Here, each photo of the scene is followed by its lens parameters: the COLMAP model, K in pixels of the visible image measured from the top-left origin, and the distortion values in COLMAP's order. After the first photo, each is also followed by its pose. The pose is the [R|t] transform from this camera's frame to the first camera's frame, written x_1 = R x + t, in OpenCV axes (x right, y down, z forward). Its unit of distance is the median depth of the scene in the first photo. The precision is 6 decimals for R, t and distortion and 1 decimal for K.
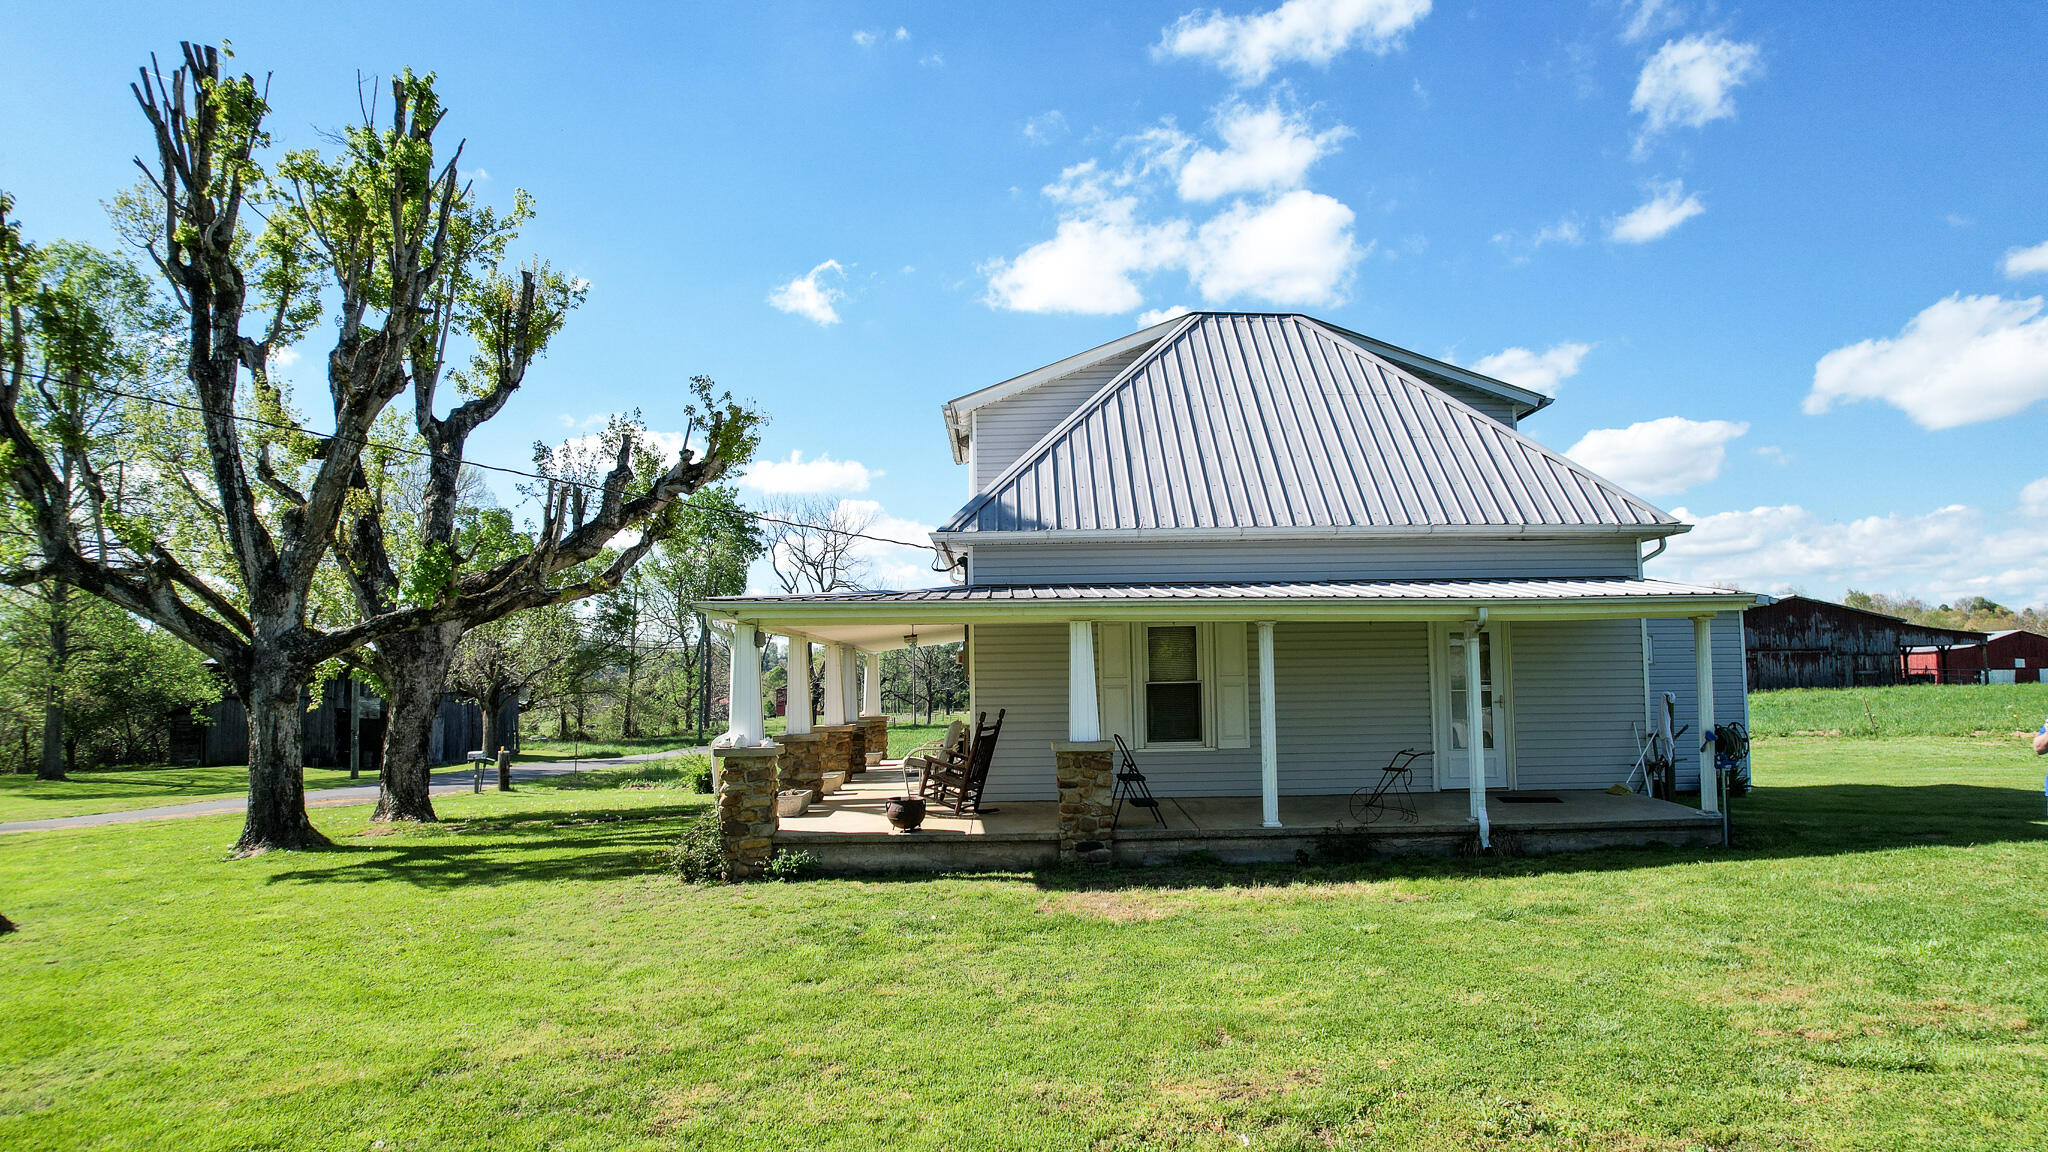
lens RADIAL K [[1309.9, 0, 1024.3], [0, 1309.9, 579.6], [0, 0, 1]] dist [-0.029306, 0.000869]
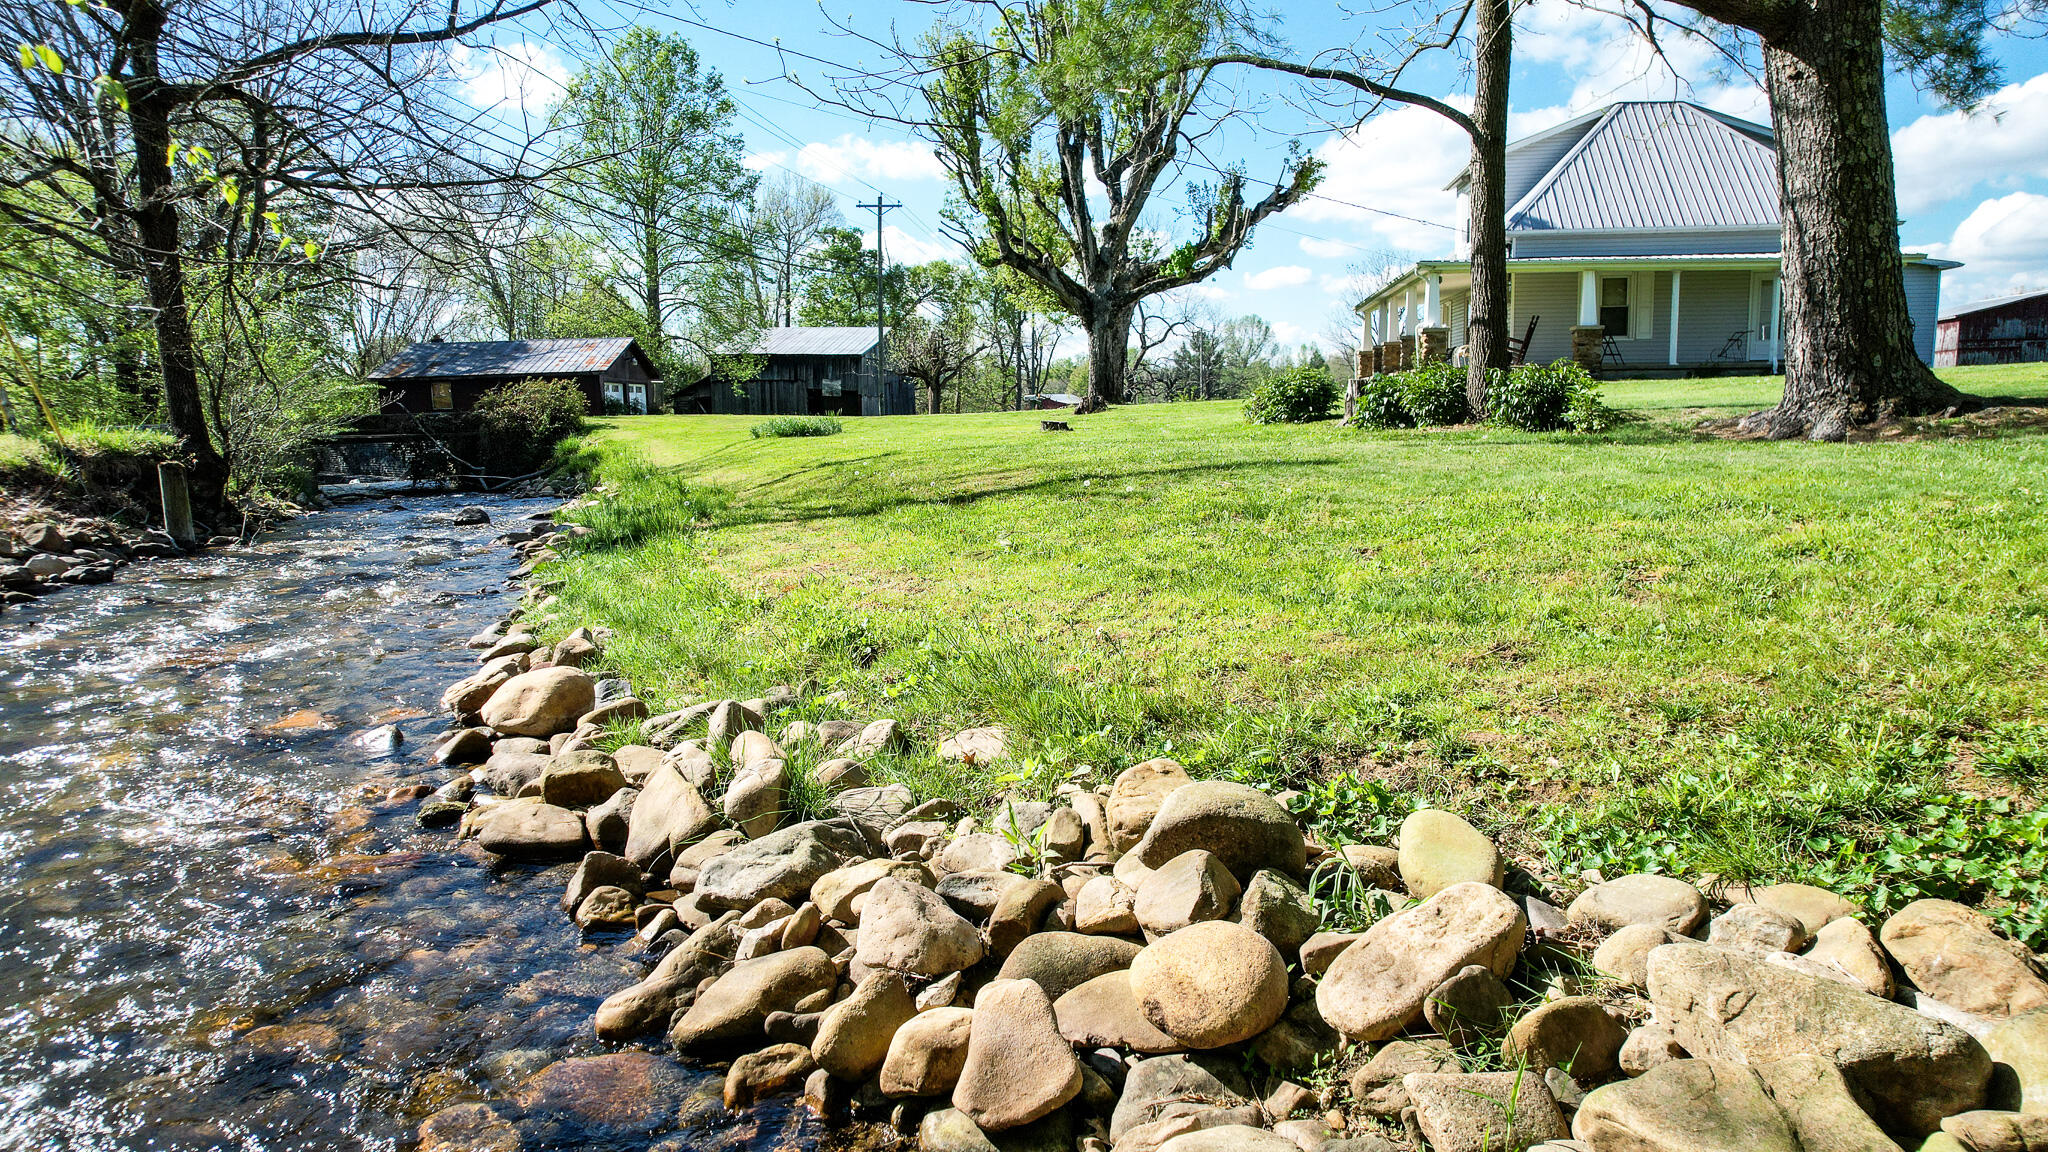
lens RADIAL K [[1309.9, 0, 1025.9], [0, 1309.9, 566.4], [0, 0, 1]] dist [-0.029306, 0.000869]
pose [[0.986424, 0.022992, -0.162604, -0.437429], [0.010894, 0.978808, 0.204488, 0.050482], [0.163860, -0.203483, 0.965269, -1.144931]]
